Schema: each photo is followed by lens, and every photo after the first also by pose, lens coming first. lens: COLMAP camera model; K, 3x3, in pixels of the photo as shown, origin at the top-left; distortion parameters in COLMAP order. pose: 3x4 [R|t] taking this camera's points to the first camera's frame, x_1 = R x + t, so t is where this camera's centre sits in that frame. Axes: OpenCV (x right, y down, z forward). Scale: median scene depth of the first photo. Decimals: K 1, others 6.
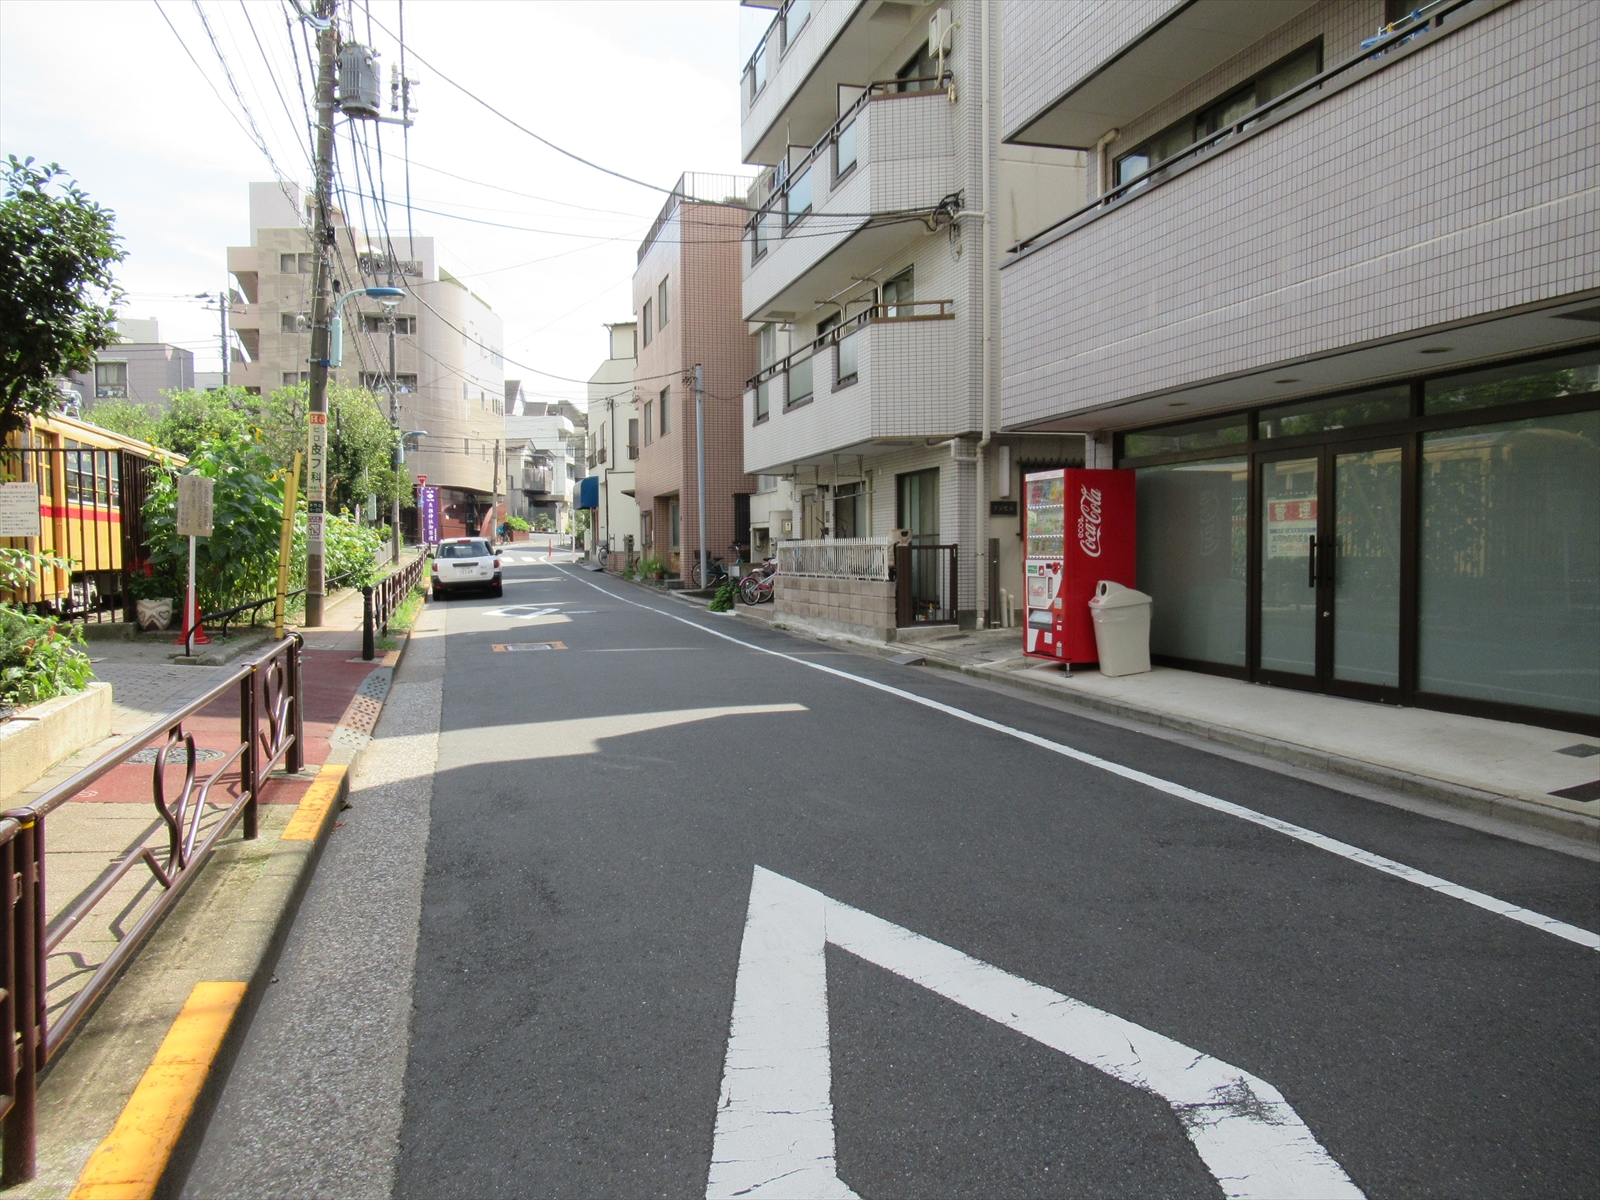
lens RADIAL K [[1189.3, 0, 796.2], [0, 1189.3, 597.7], [0, 0, 1]] dist [0.000963, 0.002425]
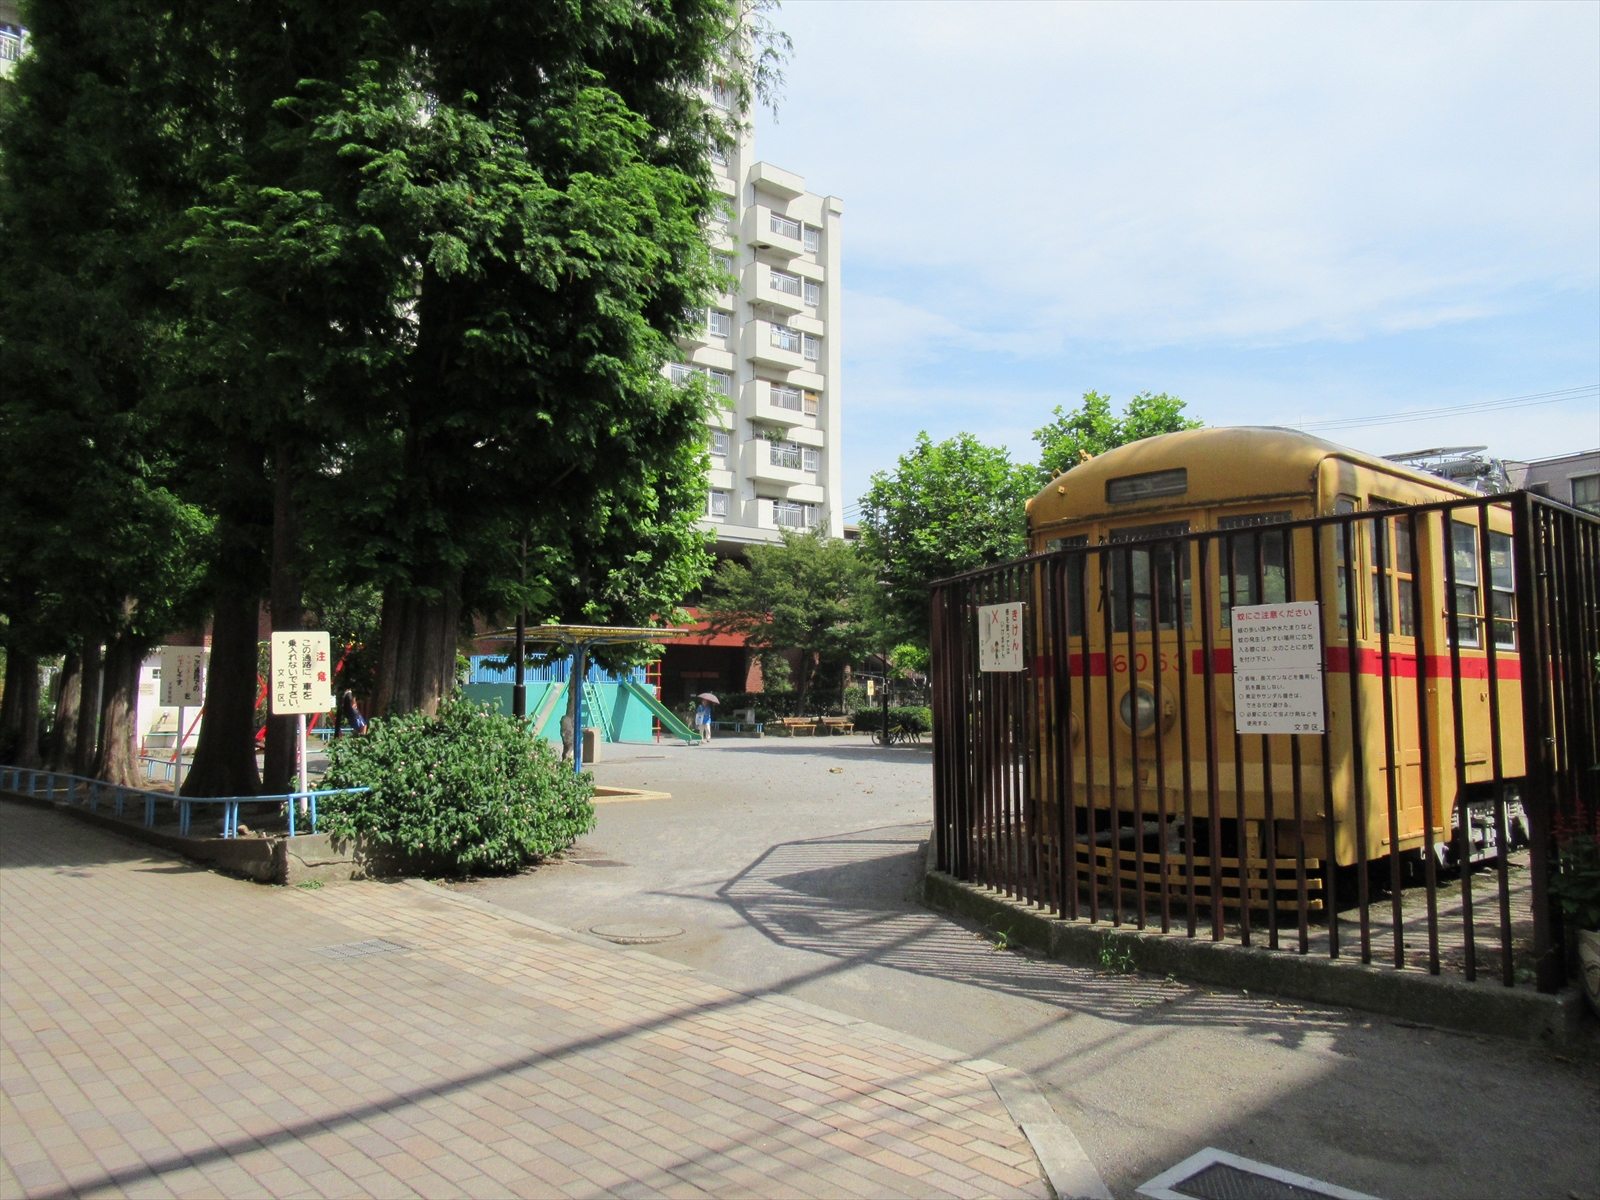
lens RADIAL K [[1189.3, 0, 795.0], [0, 1189.3, 596.8], [0, 0, 1]] dist [0.000963, 0.002425]
pose [[0.437107, -0.061777, -0.897285, -0.274874], [-0.045447, 0.994847, -0.090633, -0.041845], [0.898261, 0.080395, 0.432047, 0.519909]]
